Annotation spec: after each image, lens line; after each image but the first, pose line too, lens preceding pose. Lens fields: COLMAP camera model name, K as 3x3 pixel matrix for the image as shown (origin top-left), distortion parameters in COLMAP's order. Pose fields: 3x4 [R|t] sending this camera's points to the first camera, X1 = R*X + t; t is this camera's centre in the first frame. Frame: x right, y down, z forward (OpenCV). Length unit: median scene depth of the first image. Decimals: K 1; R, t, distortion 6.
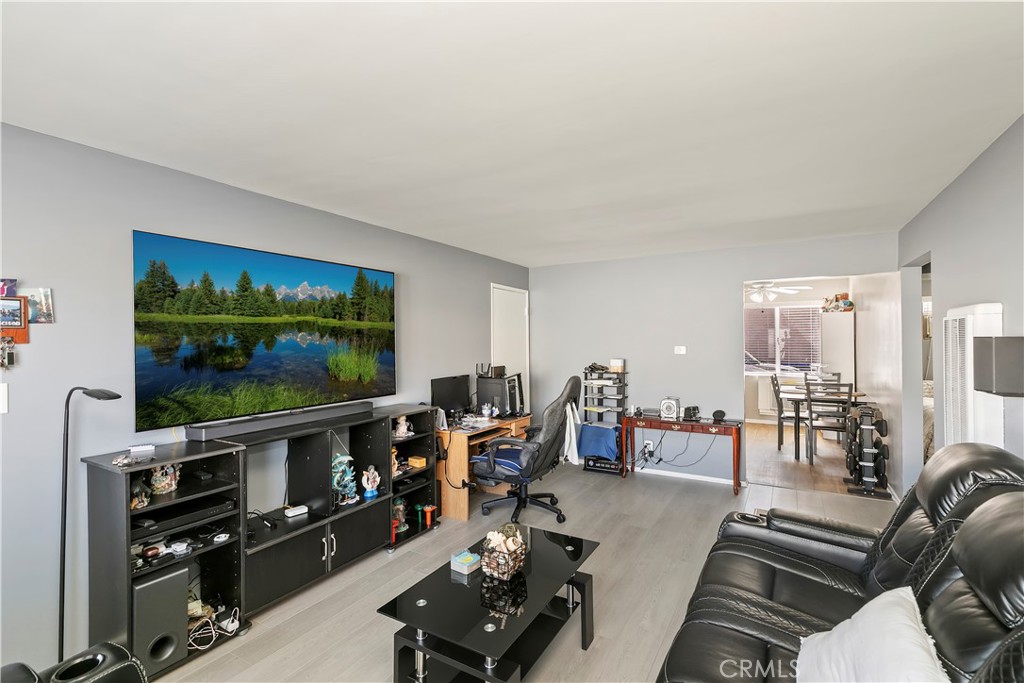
lens RADIAL K [[470.9, 0, 512.0], [0, 470.9, 341.5], [0, 0, 1]] dist [0.010075, -0.000277]
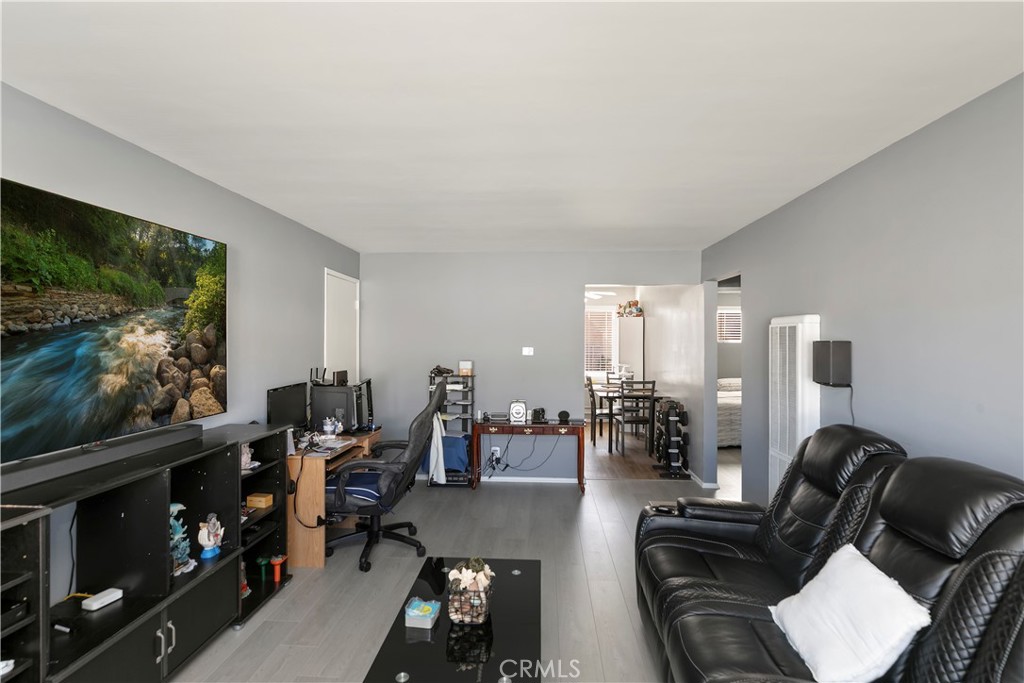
lens RADIAL K [[519.7, 0, 512.0], [0, 519.7, 341.5], [0, 0, 1]] dist [-0.002062, 0.001005]
pose [[0.886746, 0.009256, 0.462165, -0.210108], [-0.009058, 0.999955, -0.002646, 0.001593], [-0.462169, -0.001840, 0.886790, 0.079274]]
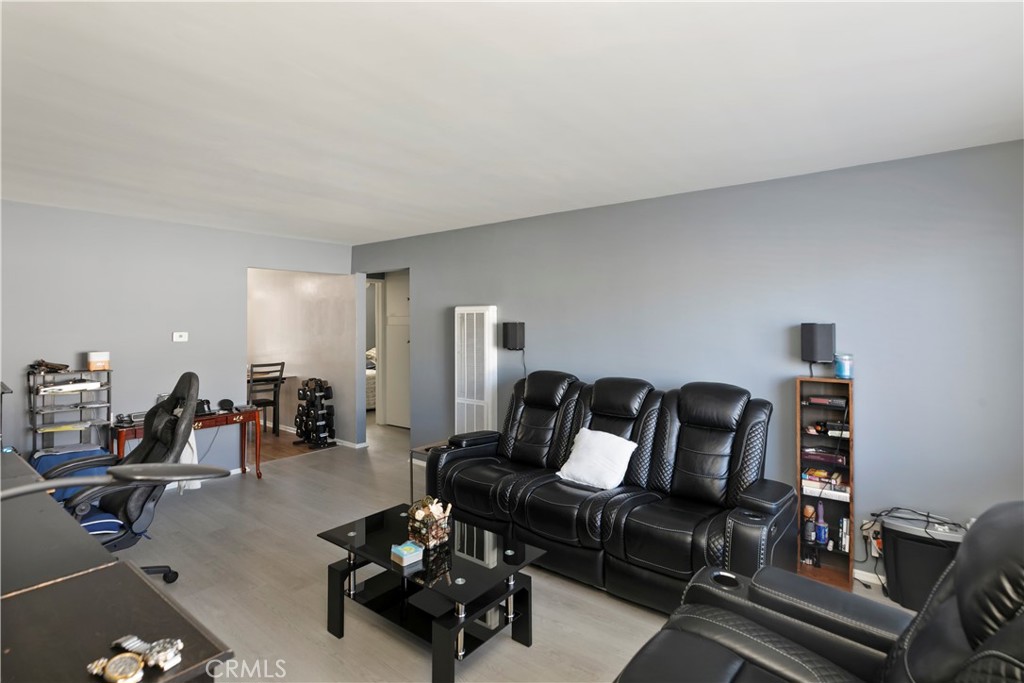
lens RADIAL K [[501.4, 0, 516.3], [0, 501.4, 317.7], [0, 0, 1]] dist [0.000784, 0.000357]
pose [[0.126352, 0.016624, 0.991846, -0.610638], [0.006405, 0.999825, -0.017574, 0.003746], [-0.991965, 0.008573, 0.126224, 0.360986]]
